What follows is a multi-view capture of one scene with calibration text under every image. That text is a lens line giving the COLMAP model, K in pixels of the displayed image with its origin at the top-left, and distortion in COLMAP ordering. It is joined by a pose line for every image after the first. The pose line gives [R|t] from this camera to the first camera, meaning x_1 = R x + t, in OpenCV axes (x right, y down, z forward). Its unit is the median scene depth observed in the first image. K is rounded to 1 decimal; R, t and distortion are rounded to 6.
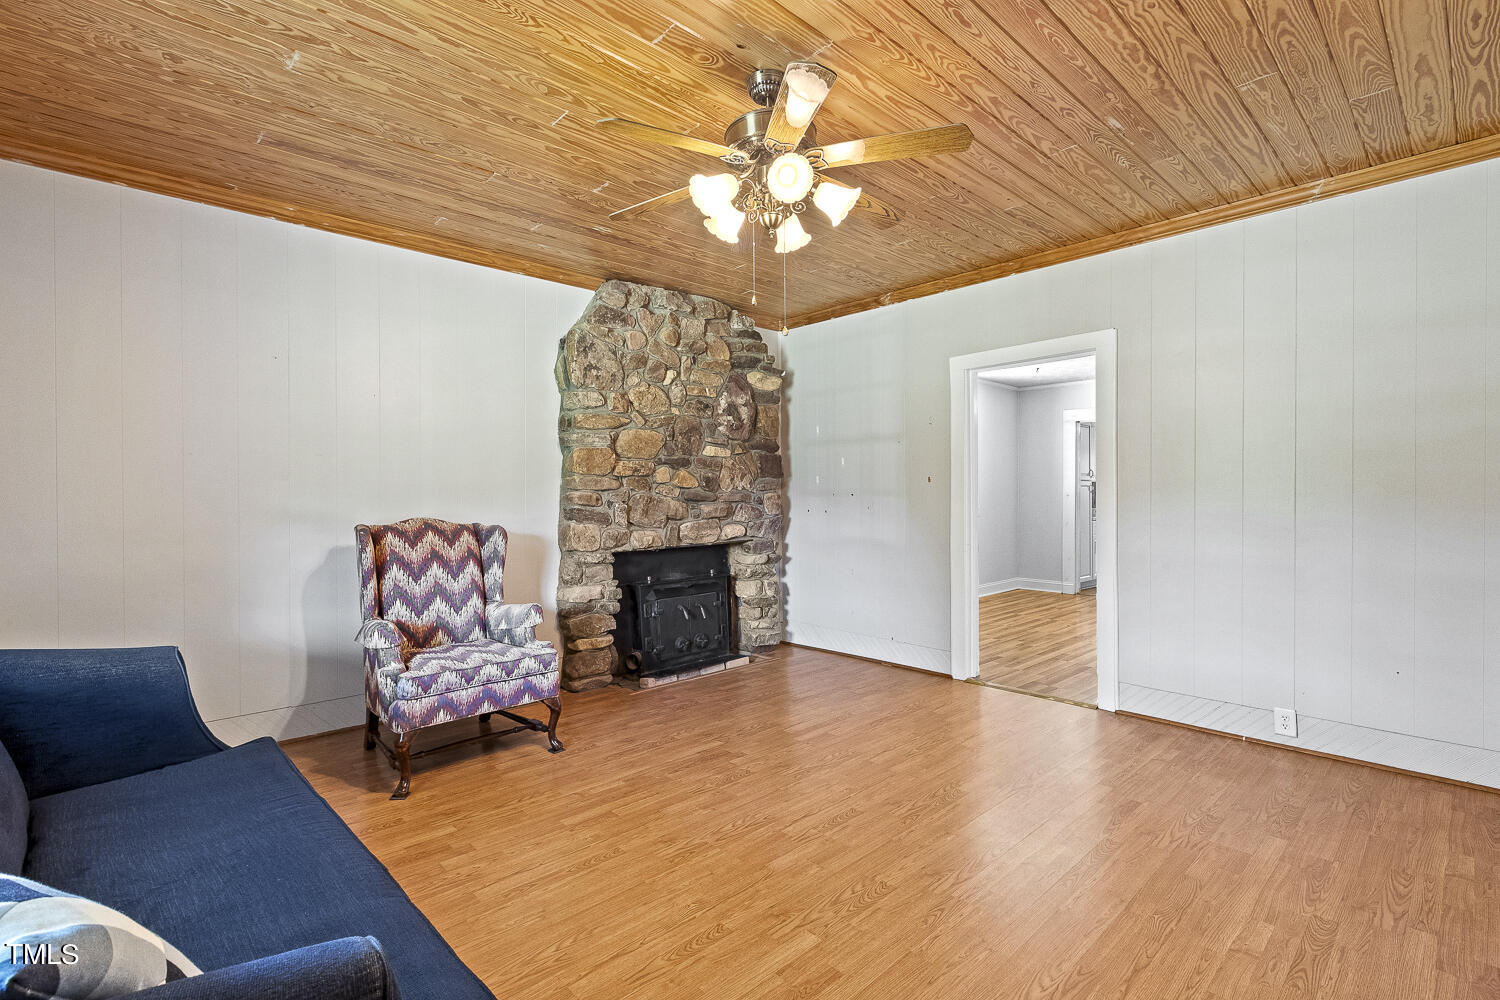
lens RADIAL K [[693.3, 0, 753.4], [0, 693.3, 499.6], [0, 0, 1]] dist [0.000459, -0.000264]
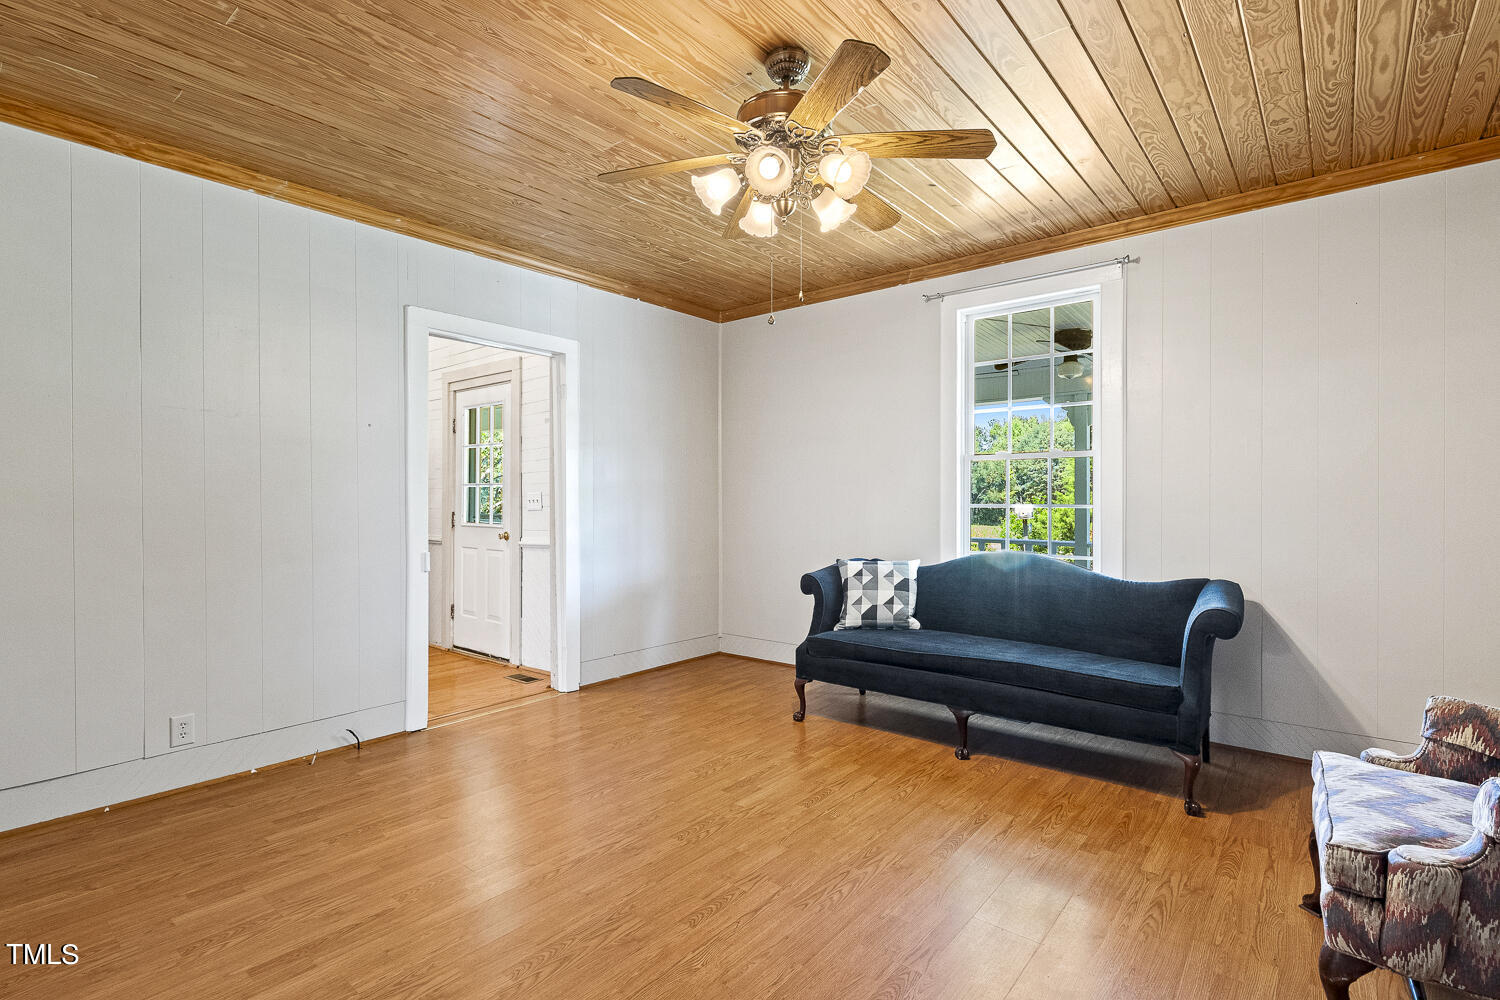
lens RADIAL K [[693.3, 0, 746.7], [0, 693.3, 500.5], [0, 0, 1]] dist [0.000459, -0.000264]
pose [[-0.992776, 0.004503, -0.119901, 0.207971], [0.003593, 0.999963, 0.007809, -0.007841], [0.119932, 0.007322, -0.992755, 2.082128]]
